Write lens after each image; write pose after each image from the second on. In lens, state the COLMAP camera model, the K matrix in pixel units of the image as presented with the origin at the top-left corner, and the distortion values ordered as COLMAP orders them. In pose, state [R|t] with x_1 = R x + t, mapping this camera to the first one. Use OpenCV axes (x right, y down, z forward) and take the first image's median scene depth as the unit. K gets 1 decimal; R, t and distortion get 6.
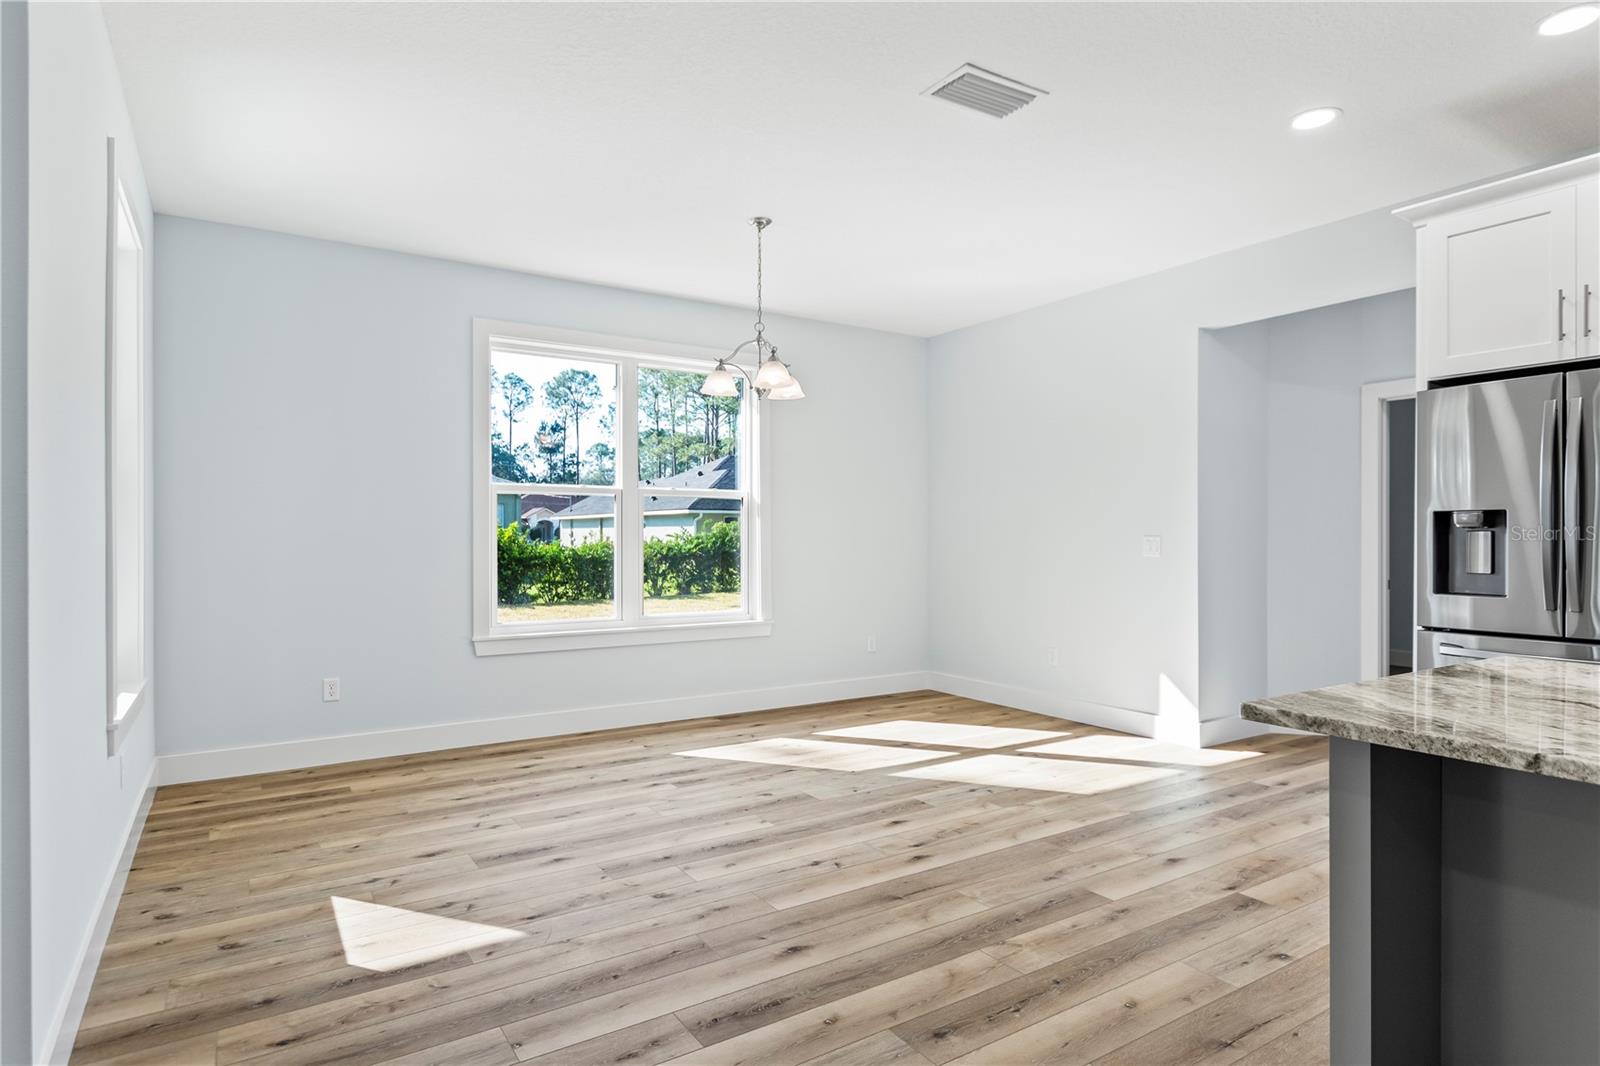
lens RADIAL K [[862.1, 0, 797.2], [0, 862.1, 533.6], [0, 0, 1]] dist [0.005656, 0.002270]
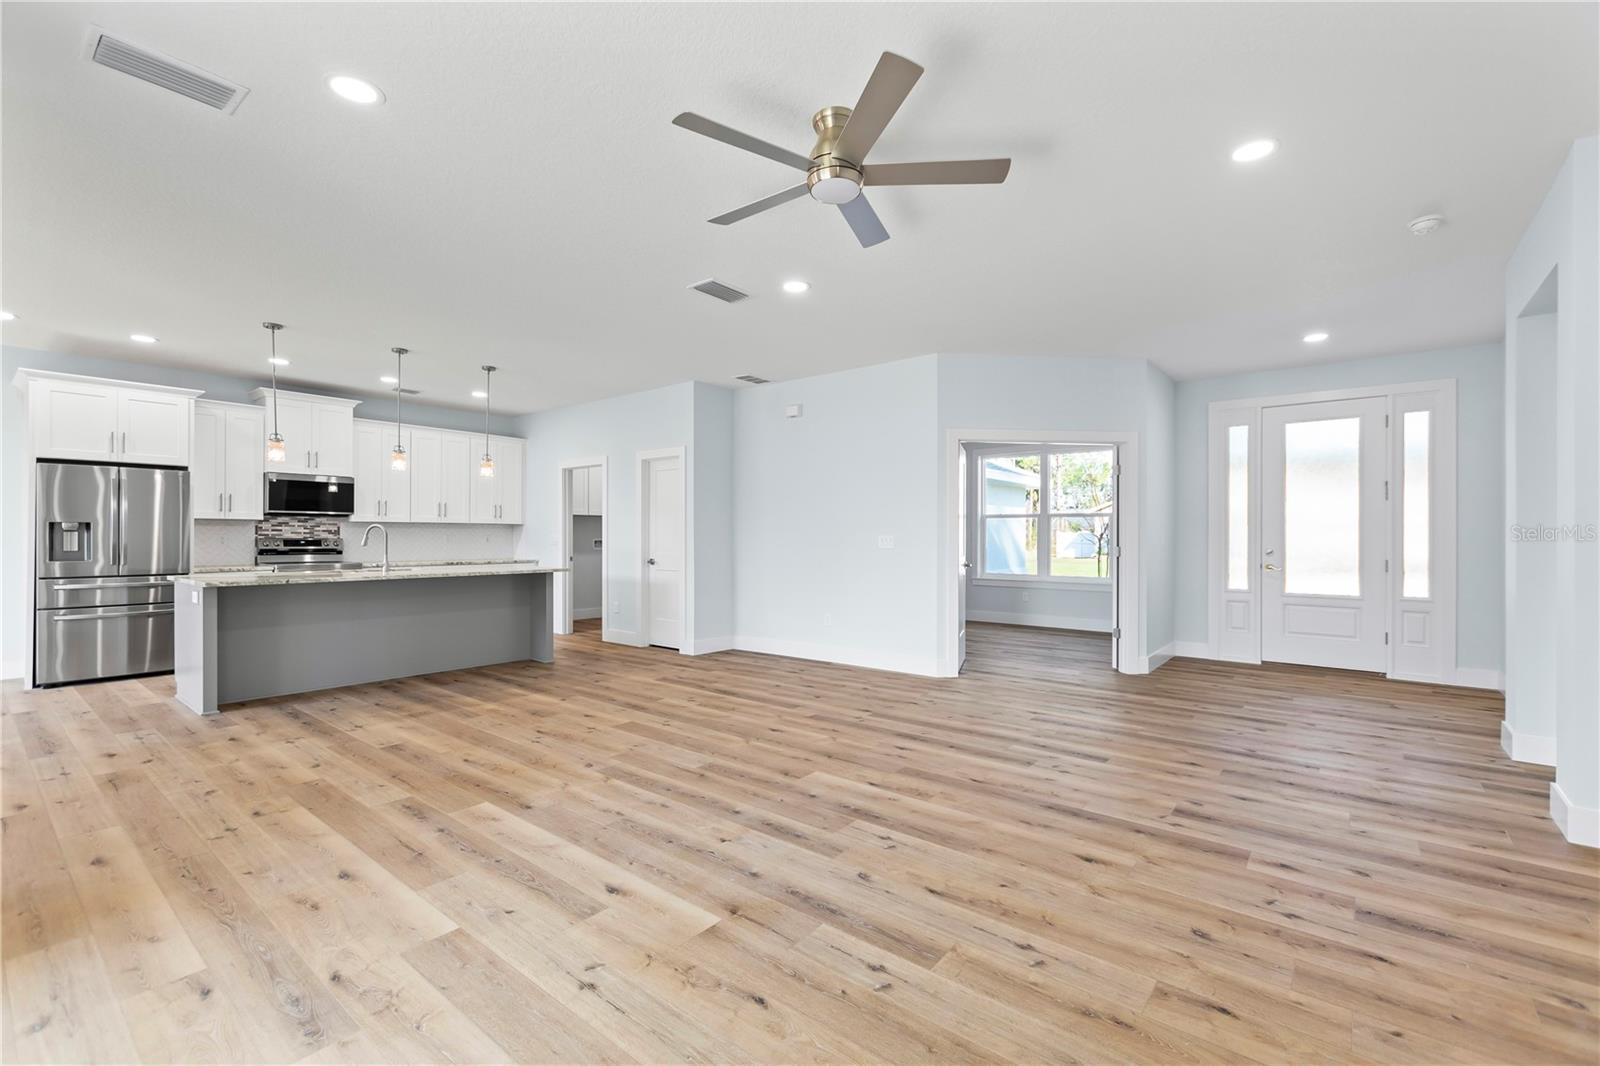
lens RADIAL K [[684.0, 0, 807.3], [0, 684.0, 537.2], [0, 0, 1]] dist [0.009949, -0.004549]
pose [[-0.326148, 0.000672, 0.945318, -0.237888], [-0.005011, 0.999984, -0.002440, 0.001100], [-0.945305, -0.005533, -0.326140, -0.028403]]
